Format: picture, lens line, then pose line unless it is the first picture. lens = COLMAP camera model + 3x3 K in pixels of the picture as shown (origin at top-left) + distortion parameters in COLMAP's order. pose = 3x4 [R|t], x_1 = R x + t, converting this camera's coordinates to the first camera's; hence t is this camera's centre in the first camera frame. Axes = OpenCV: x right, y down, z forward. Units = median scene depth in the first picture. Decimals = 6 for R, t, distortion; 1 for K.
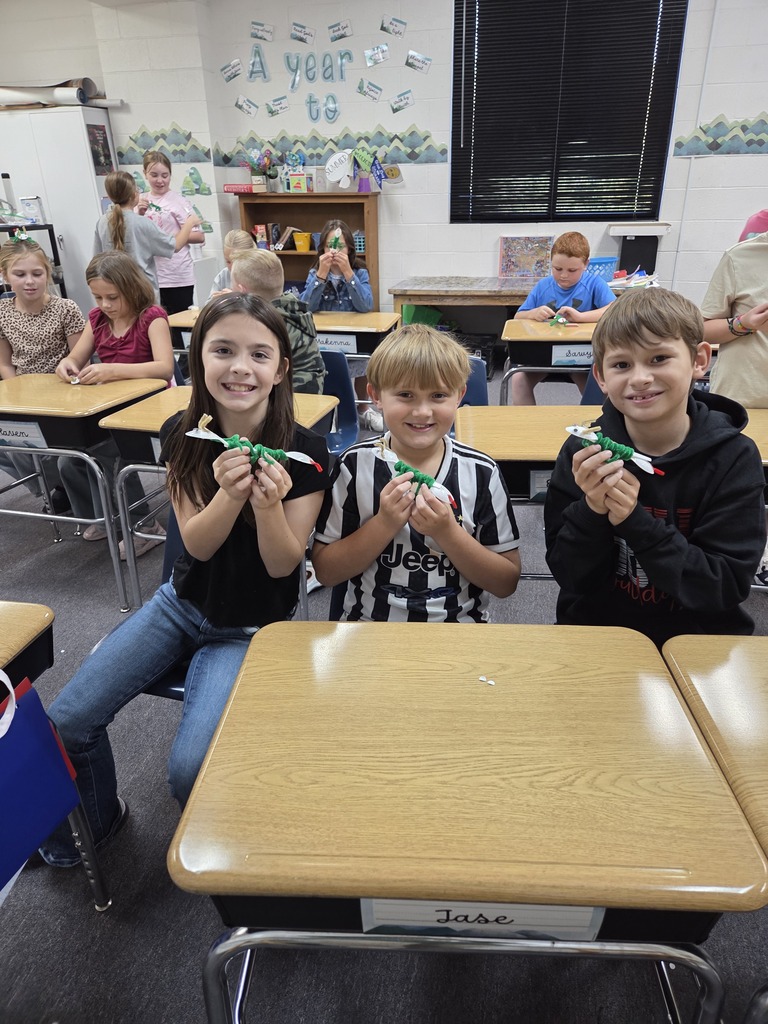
lens RADIAL K [[665.5, 0, 384.0], [0, 665.5, 512.0], [0, 0, 1]] dist [0.028510, -0.031135]
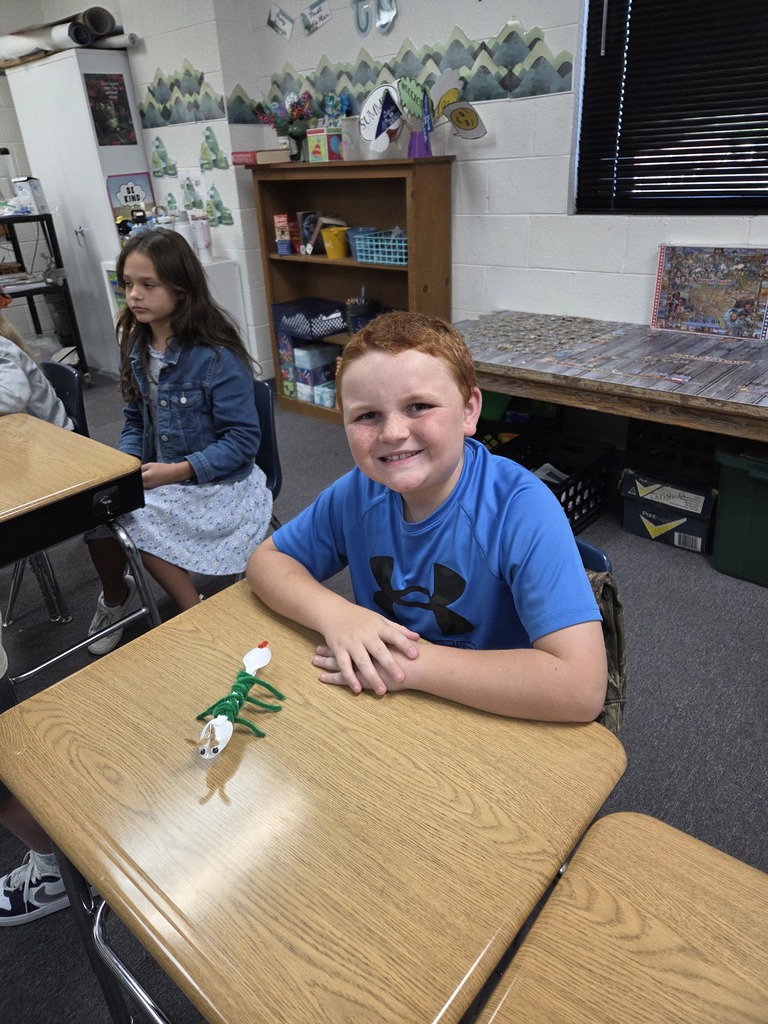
lens RADIAL K [[665.5, 0, 384.0], [0, 665.5, 512.0], [0, 0, 1]] dist [0.028510, -0.031135]
pose [[0.876641, 0.200234, -0.437500, 0.246423], [-0.178926, 0.979748, 0.089886, -0.234070], [0.446638, -0.000518, 0.894715, 0.488640]]
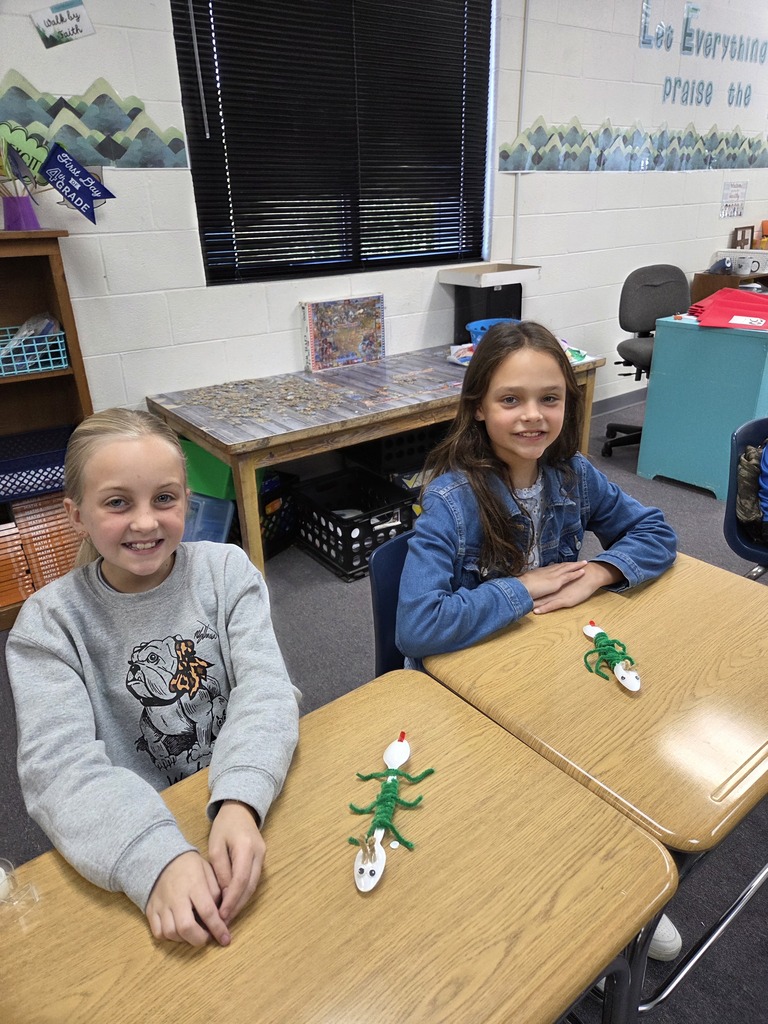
lens RADIAL K [[665.5, 0, 384.0], [0, 665.5, 512.0], [0, 0, 1]] dist [0.028510, -0.031135]
pose [[0.652390, -0.312307, 0.690545, -0.222809], [0.341529, 0.934537, 0.099996, -0.281451], [-0.676569, 0.170604, 0.716344, 0.584314]]
